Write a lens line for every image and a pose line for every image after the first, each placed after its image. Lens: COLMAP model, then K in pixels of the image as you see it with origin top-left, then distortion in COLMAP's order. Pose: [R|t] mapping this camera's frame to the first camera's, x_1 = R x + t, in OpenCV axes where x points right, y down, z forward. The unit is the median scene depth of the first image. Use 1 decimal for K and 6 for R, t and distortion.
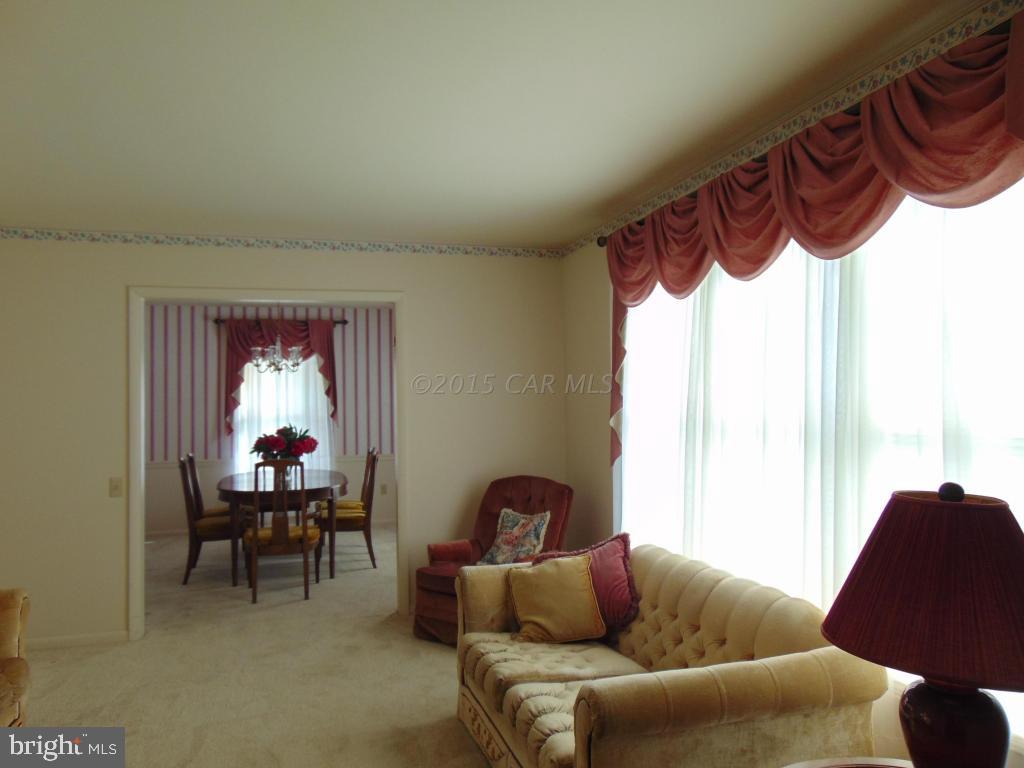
lens RADIAL K [[759.5, 0, 511.8], [0, 759.5, 384.6], [0, 0, 1]] dist [-0.030037, 0.045161]
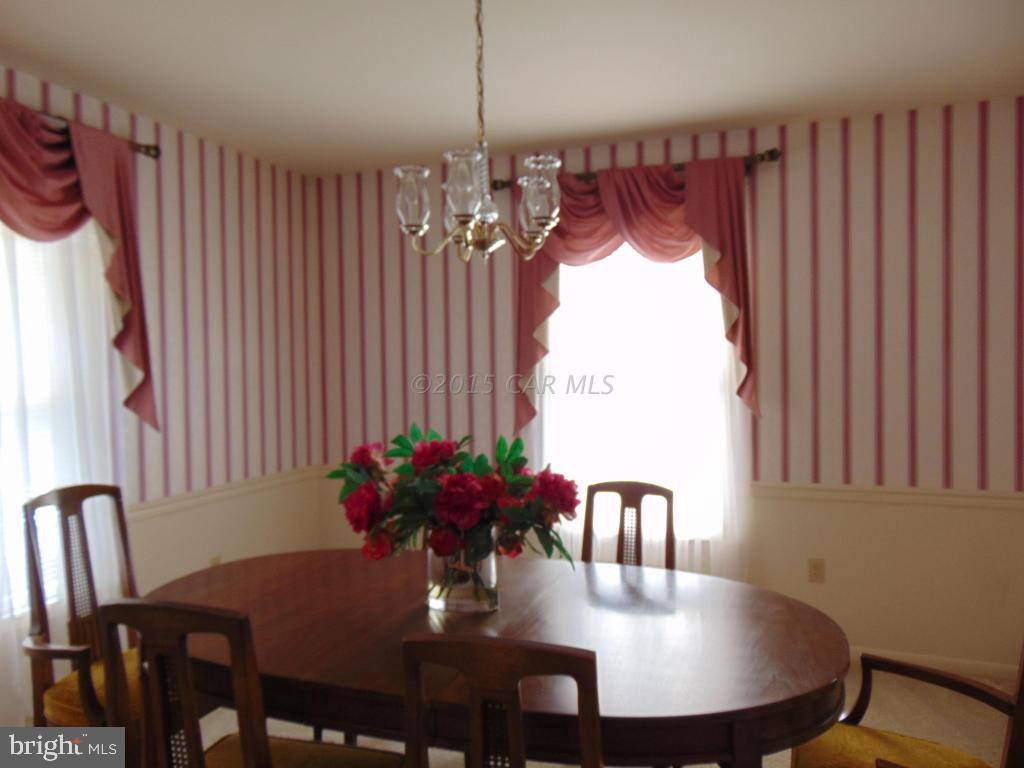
lens RADIAL K [[759.5, 0, 511.8], [0, 759.5, 386.6], [0, 0, 1]] dist [-0.030037, 0.045161]
pose [[0.366766, -0.004583, 0.930302, -1.393724], [-0.006236, 0.999953, 0.007385, 0.076384], [-0.930292, -0.008510, 0.366721, 1.965113]]
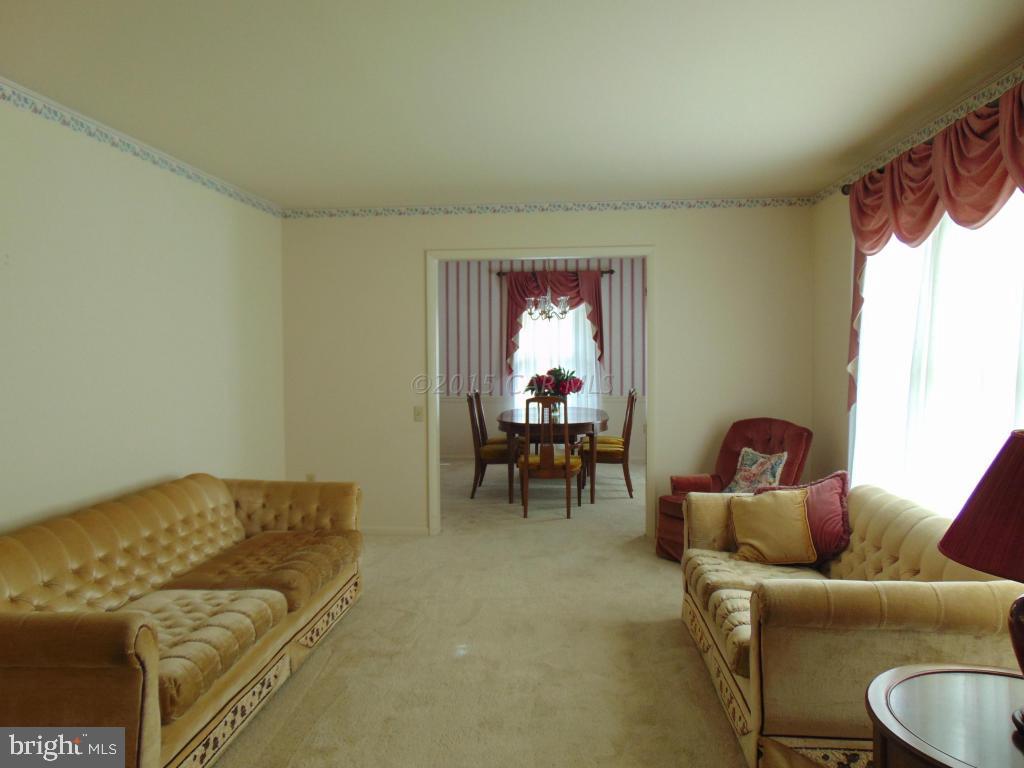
lens RADIAL K [[759.5, 0, 513.0], [0, 759.5, 385.6], [0, 0, 1]] dist [-0.030037, 0.045161]
pose [[0.934558, 0.024572, -0.354960, 0.069019], [0.001935, 0.997247, 0.074127, -0.004070], [0.355804, -0.069963, 0.931938, -0.115081]]
